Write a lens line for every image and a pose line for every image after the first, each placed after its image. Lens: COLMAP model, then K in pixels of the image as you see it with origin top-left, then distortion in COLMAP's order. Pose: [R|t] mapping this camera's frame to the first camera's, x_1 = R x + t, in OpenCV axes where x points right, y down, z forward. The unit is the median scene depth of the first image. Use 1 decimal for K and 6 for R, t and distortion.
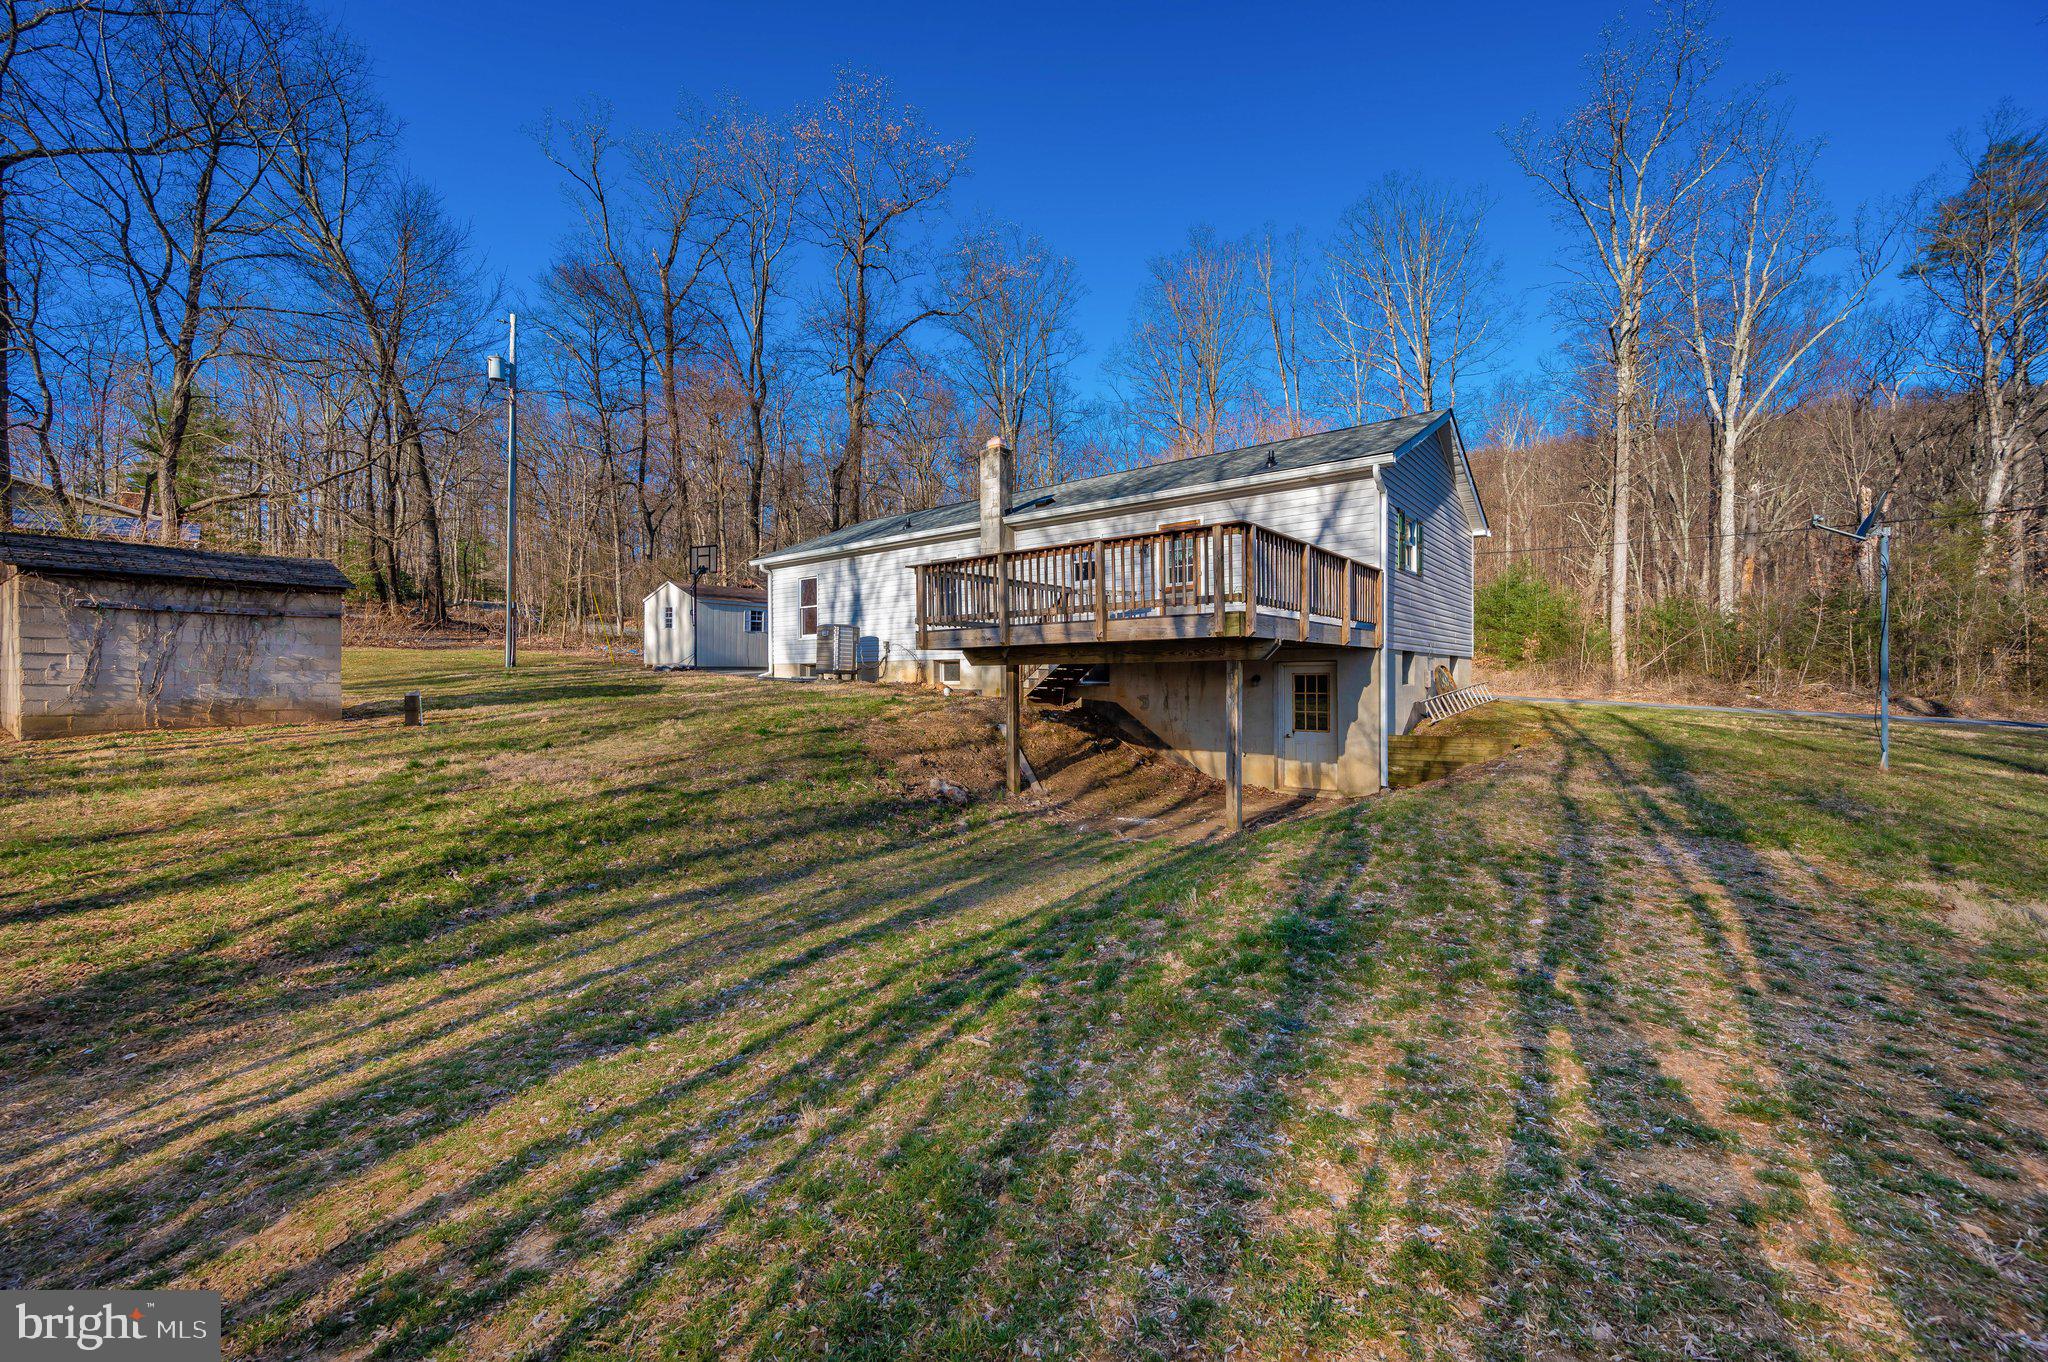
lens RADIAL K [[815.5, 0, 1019.6], [0, 815.5, 669.6], [0, 0, 1]] dist [0.001610, 0.000016]
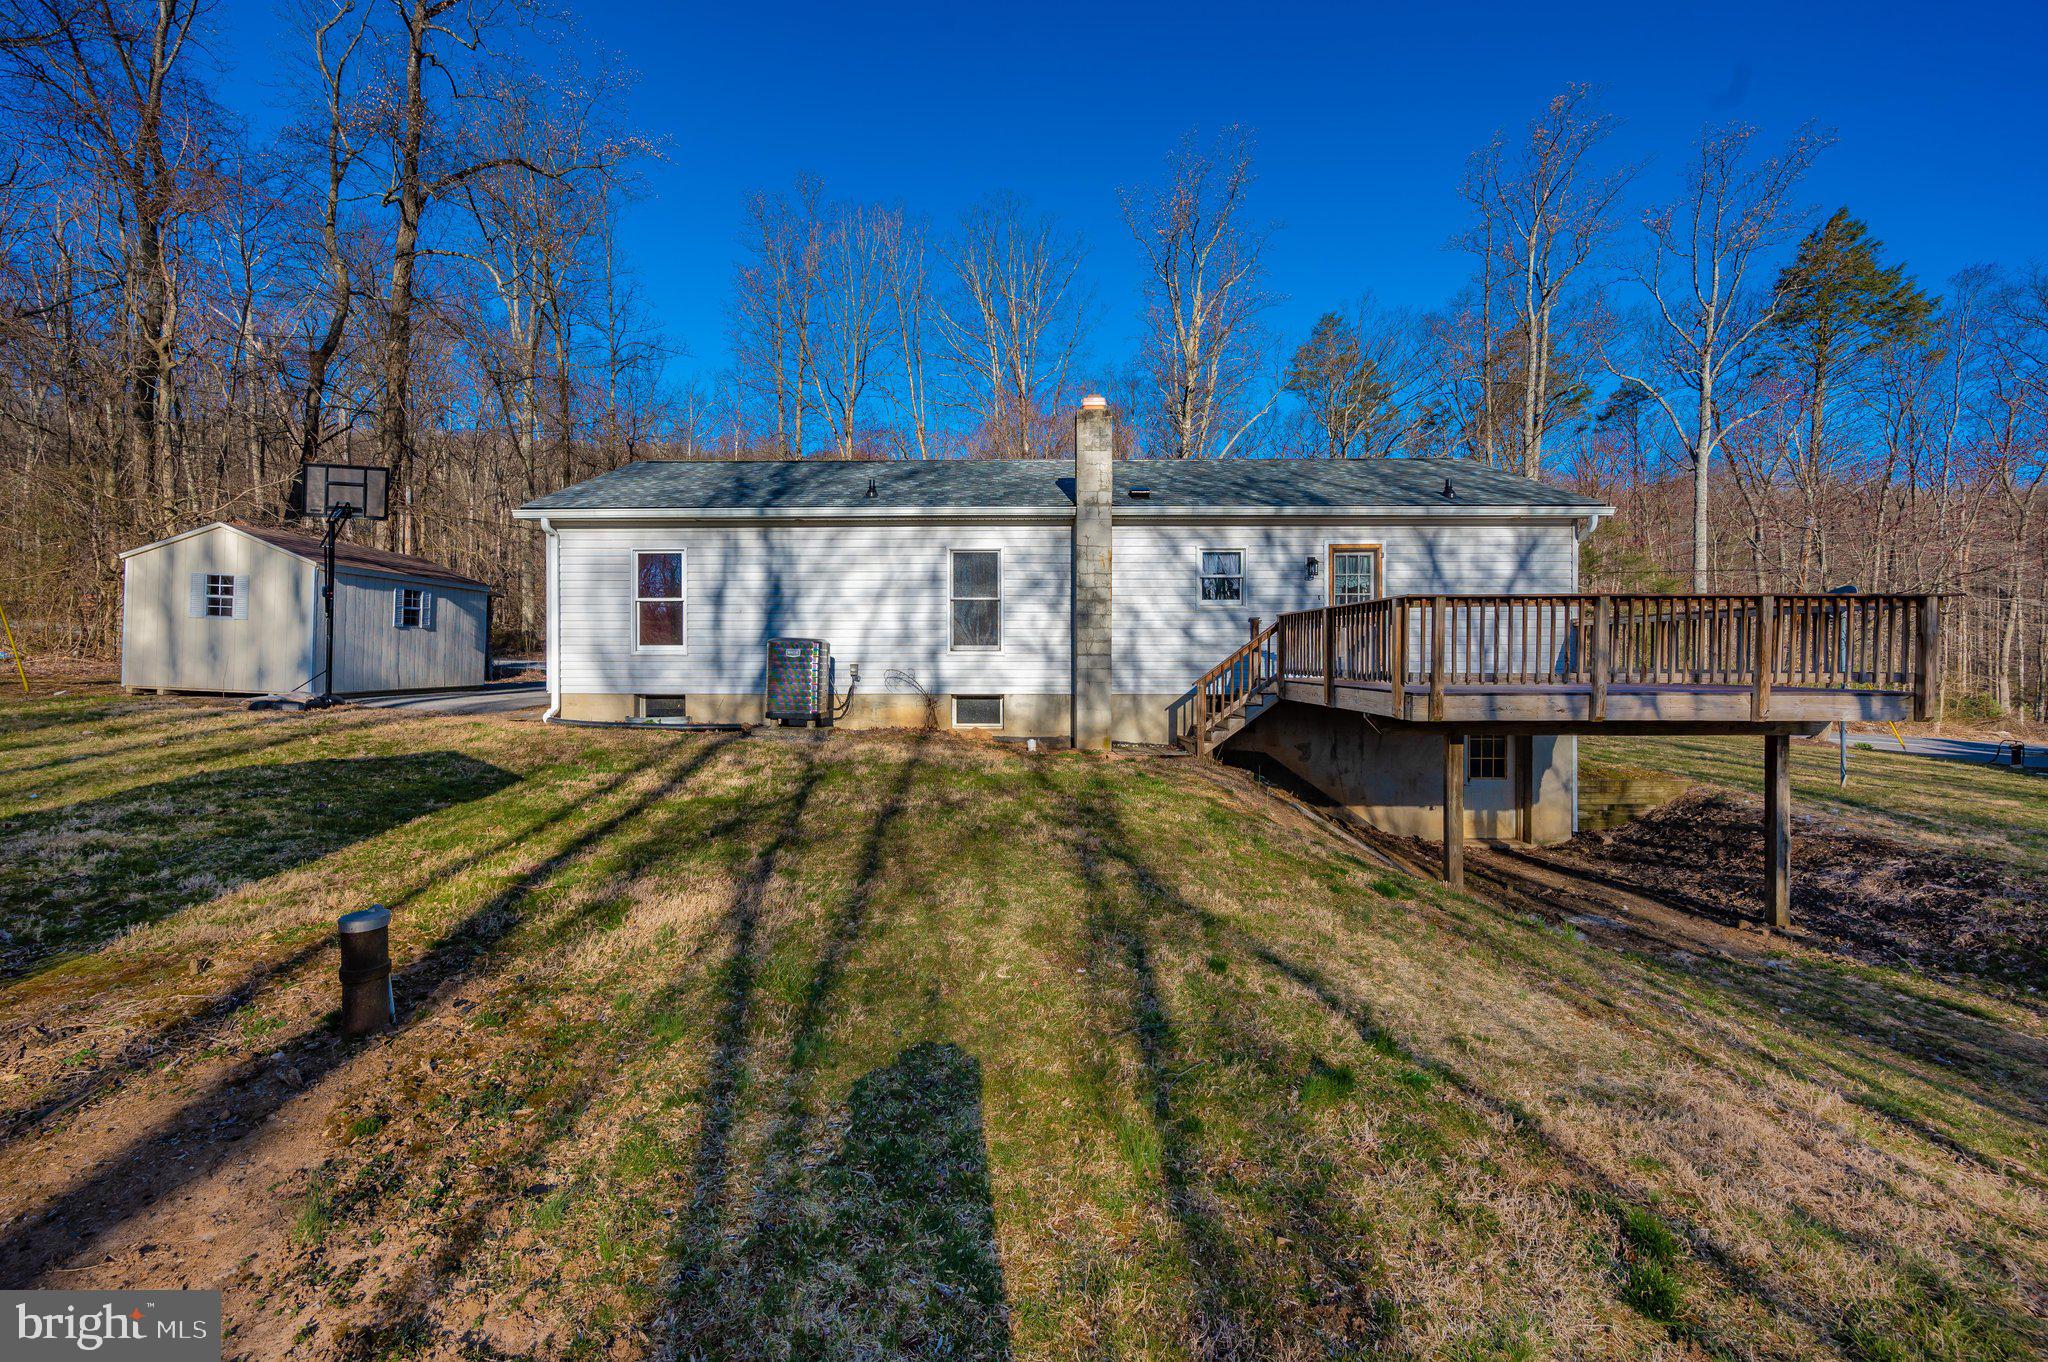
lens RADIAL K [[815.5, 0, 1019.6], [0, 815.5, 669.6], [0, 0, 1]] dist [0.001610, 0.000016]
pose [[0.788179, -0.001151, 0.615445, -0.605506], [-0.012380, 0.999766, 0.017724, -0.056887], [-0.615322, -0.021589, 0.787980, 0.521317]]
